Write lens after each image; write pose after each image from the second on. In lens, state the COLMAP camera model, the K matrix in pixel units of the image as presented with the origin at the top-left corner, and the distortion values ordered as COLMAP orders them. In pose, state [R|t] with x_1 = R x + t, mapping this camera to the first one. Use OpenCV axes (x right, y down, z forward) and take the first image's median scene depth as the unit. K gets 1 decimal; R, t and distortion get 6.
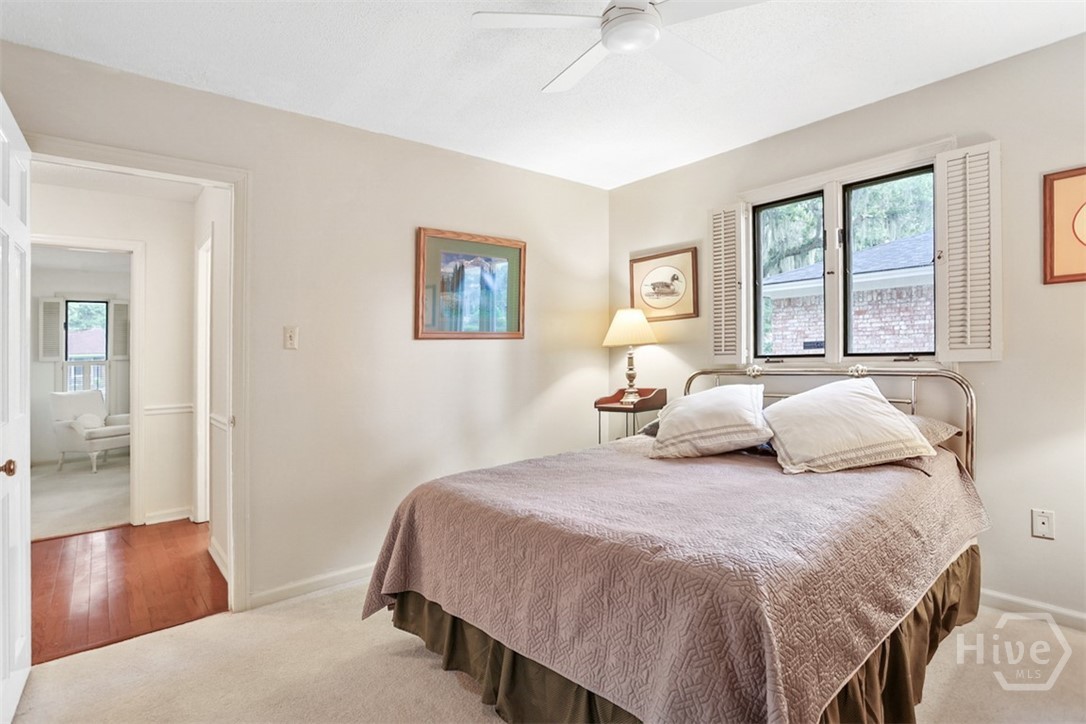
lens RADIAL K [[524.2, 0, 539.9], [0, 524.2, 355.6], [0, 0, 1]] dist [-0.051072, 0.000353]
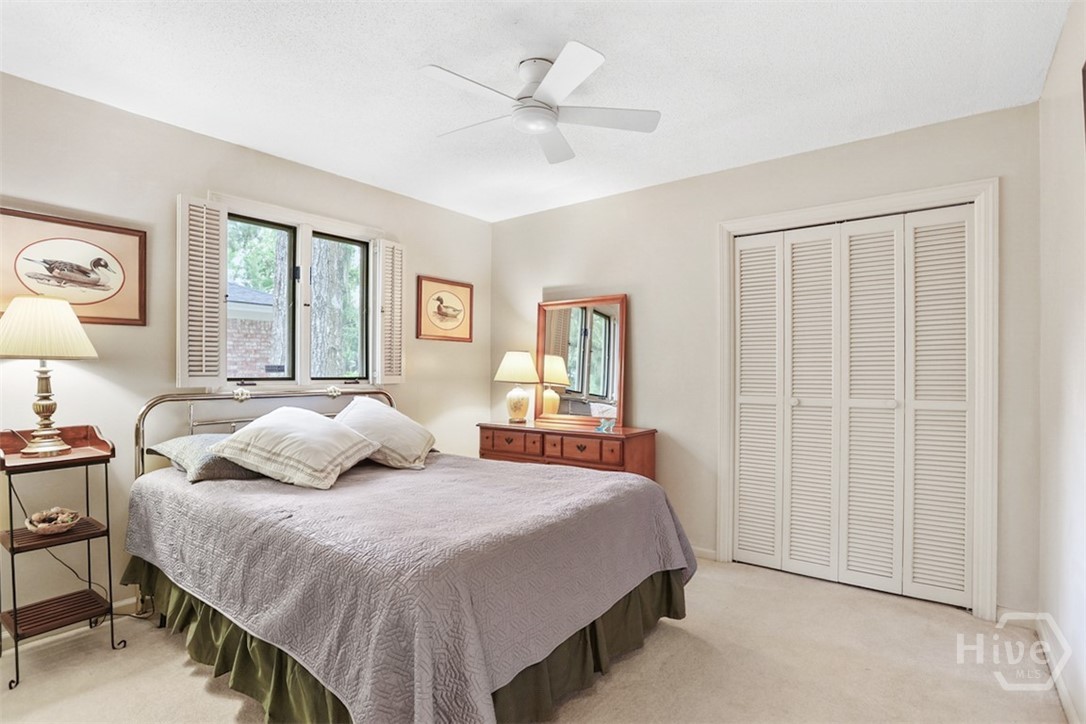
lens RADIAL K [[535.1, 0, 538.6], [0, 535.1, 376.7], [0, 0, 1]] dist [-0.045148, 0.000391]
pose [[-0.187813, 0.020028, 0.982001, -0.535383], [0.001772, 0.999797, -0.020052, 0.015654], [-0.982203, -0.002026, -0.187811, 0.580678]]
